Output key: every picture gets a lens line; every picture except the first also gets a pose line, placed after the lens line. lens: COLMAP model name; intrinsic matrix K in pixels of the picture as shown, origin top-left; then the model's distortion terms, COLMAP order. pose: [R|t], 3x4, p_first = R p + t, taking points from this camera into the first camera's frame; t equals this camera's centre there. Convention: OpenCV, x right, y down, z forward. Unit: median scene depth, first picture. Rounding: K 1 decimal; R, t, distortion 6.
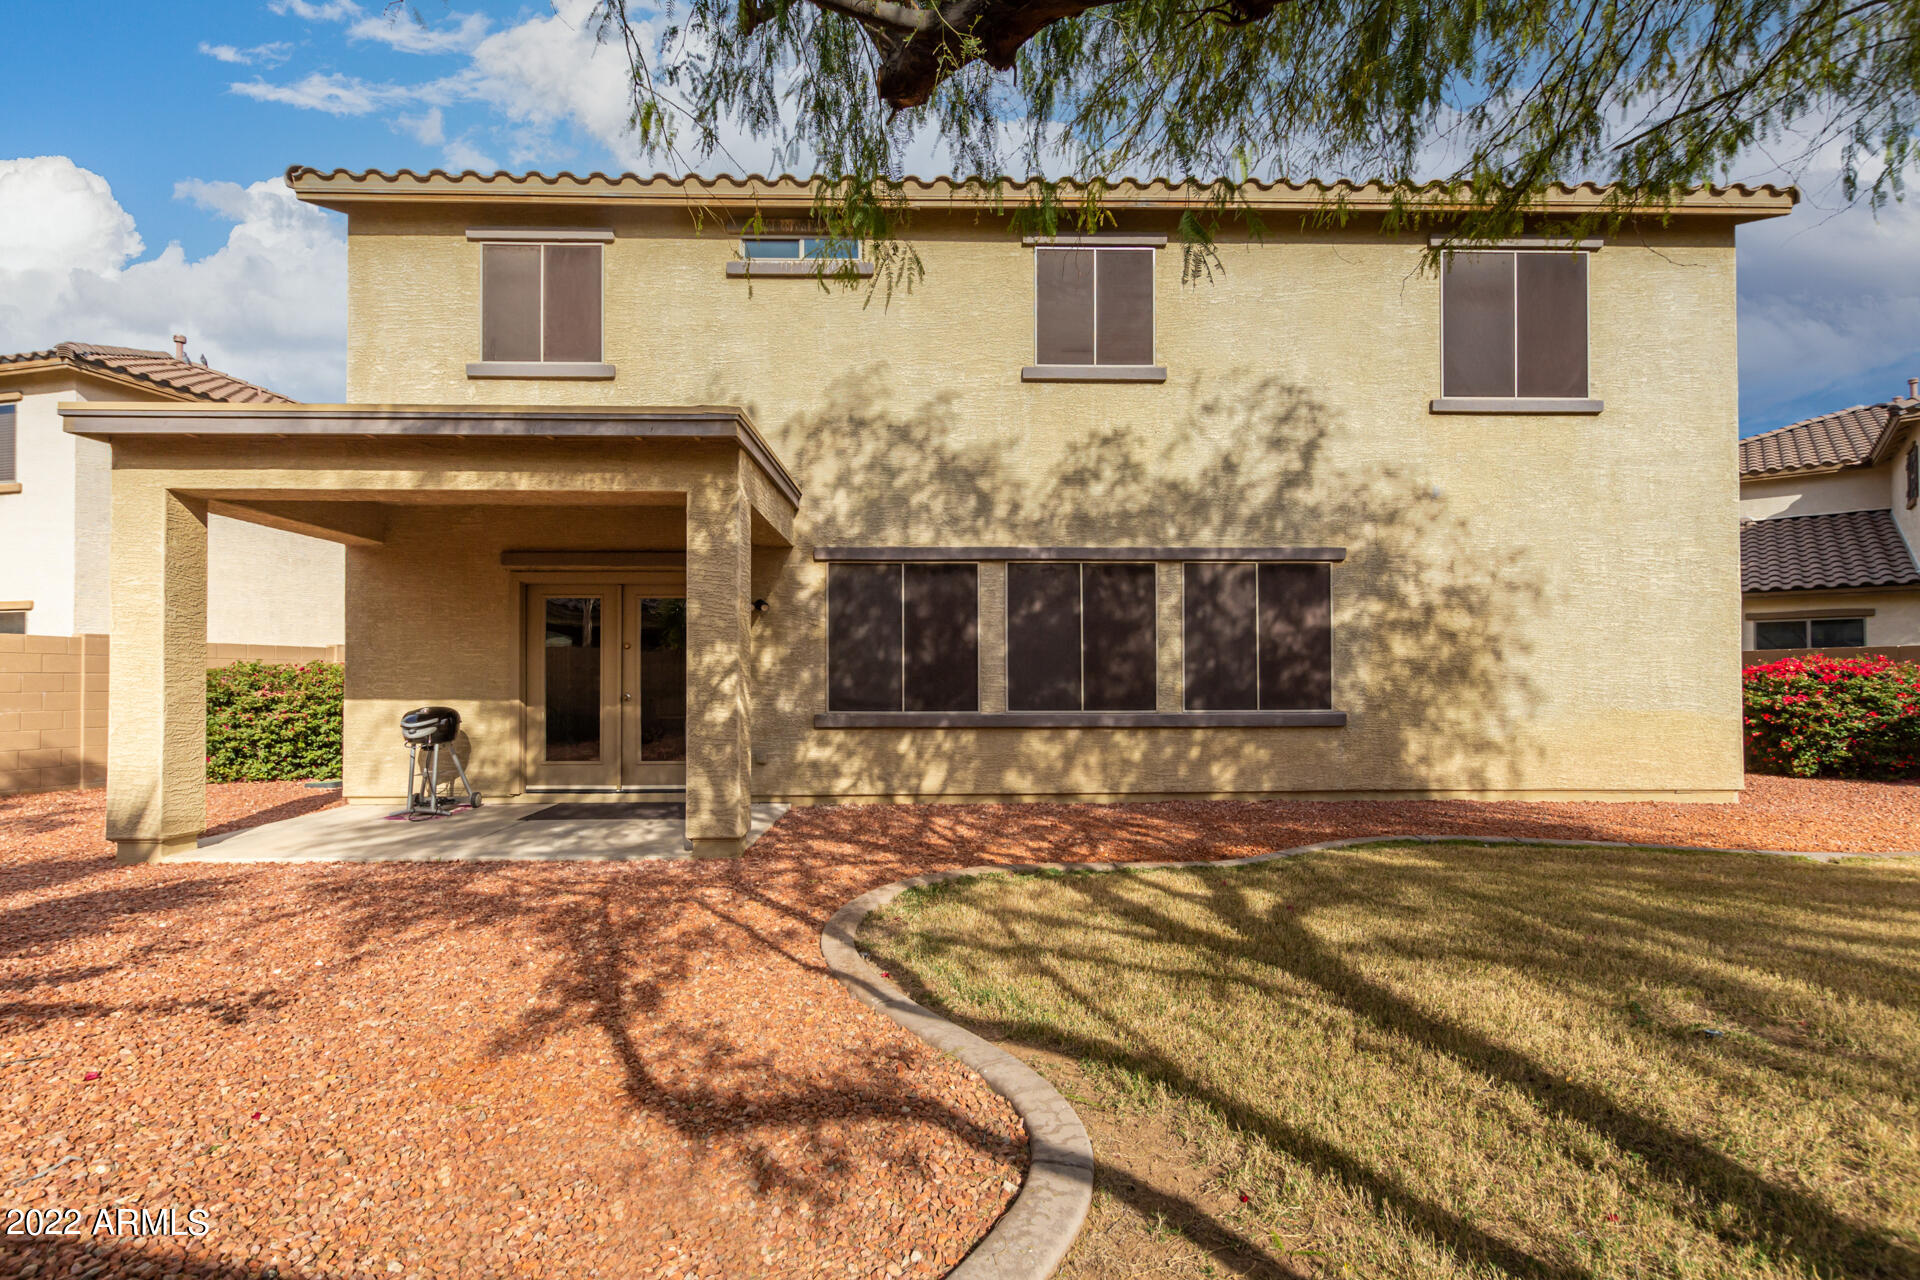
lens RADIAL K [[938.7, 0, 956.1], [0, 938.7, 643.0], [0, 0, 1]] dist [0.000581, -0.000928]
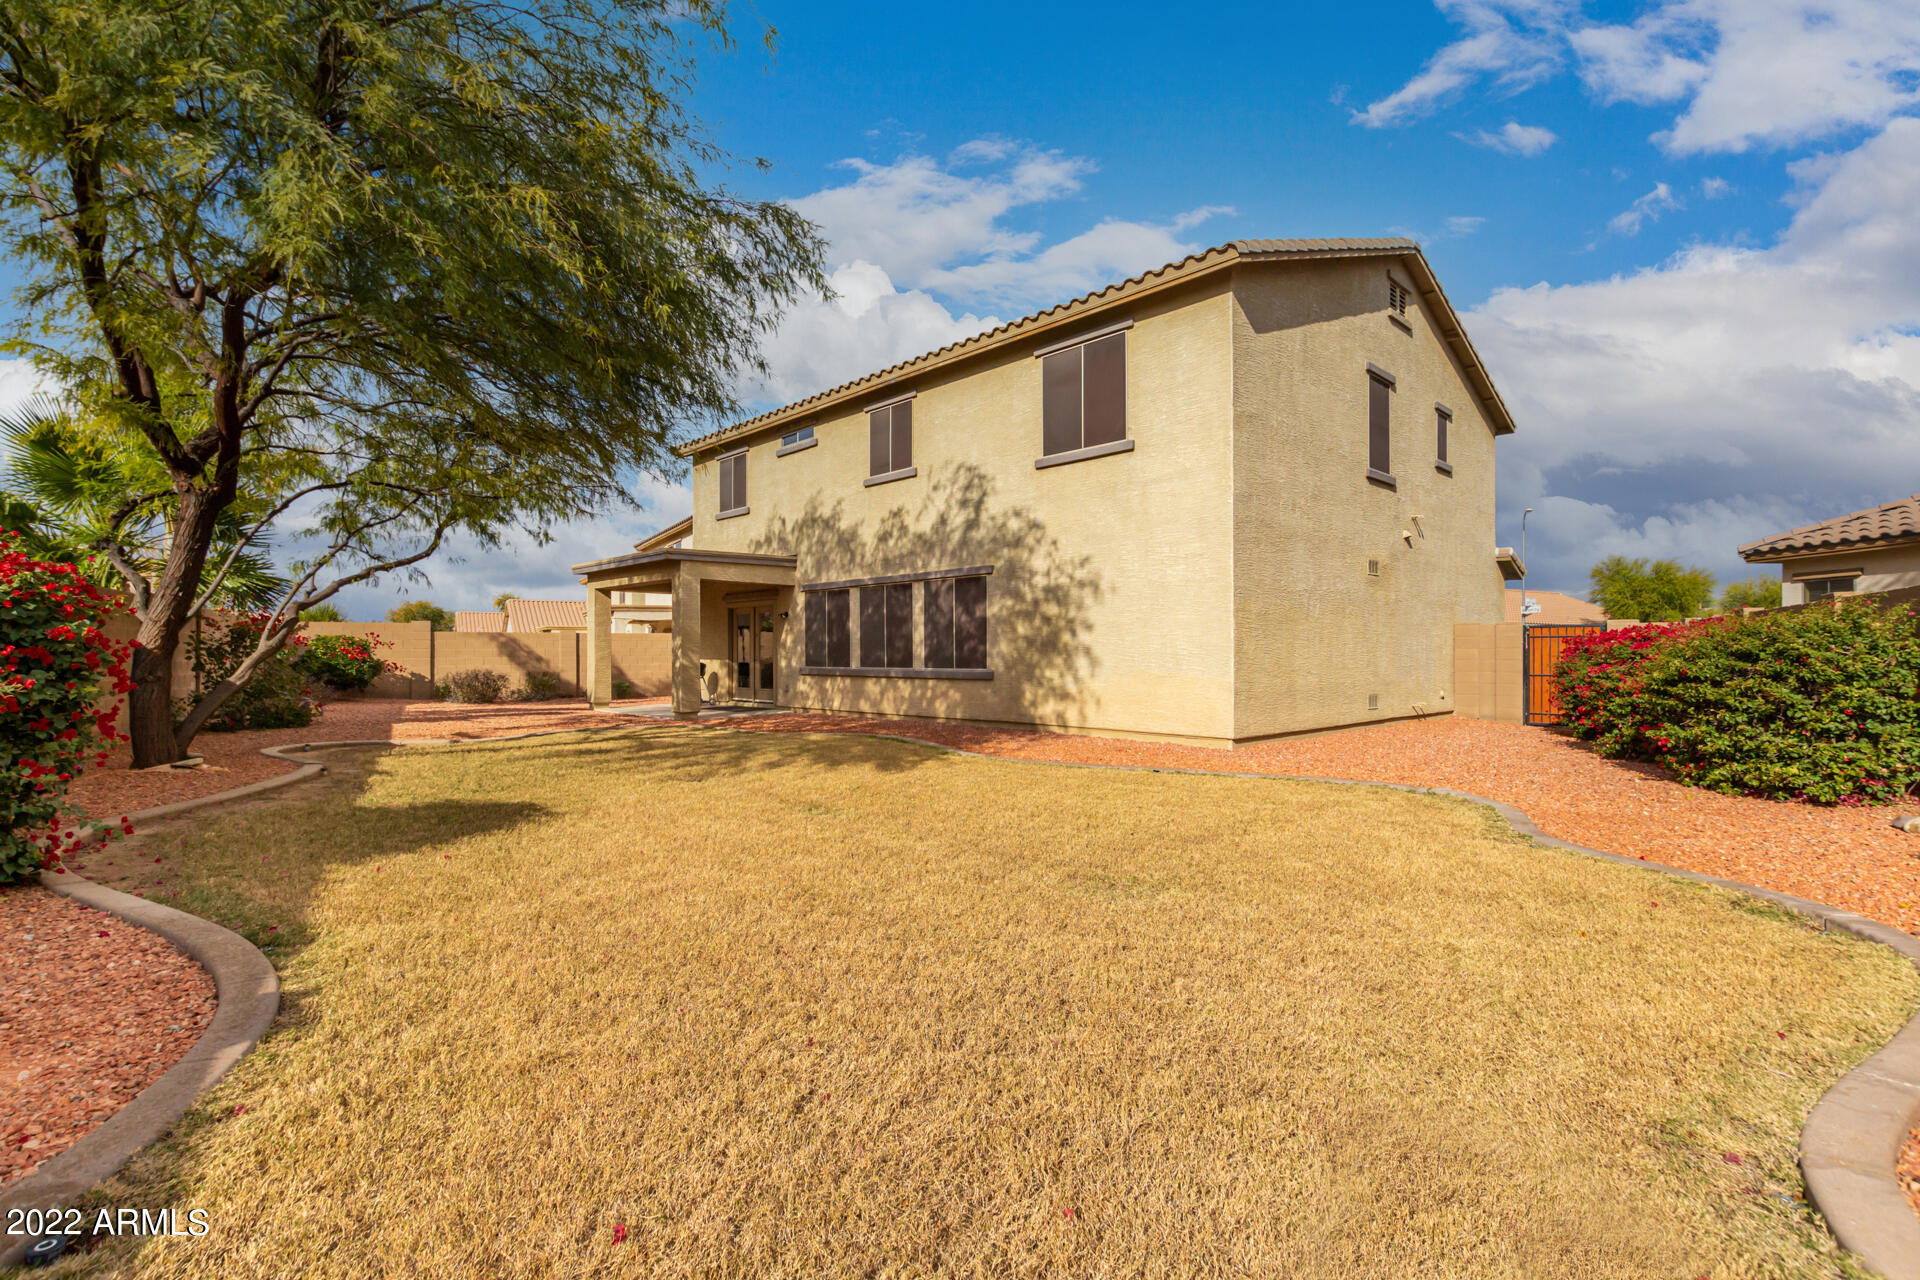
lens RADIAL K [[938.7, 0, 964.3], [0, 938.7, 657.0], [0, 0, 1]] dist [0.000581, -0.000928]
pose [[0.656980, 0.001427, -0.753907, 1.565237], [0.009075, 0.999911, 0.009801, 0.034955], [0.753854, -0.013281, 0.656908, -0.060781]]
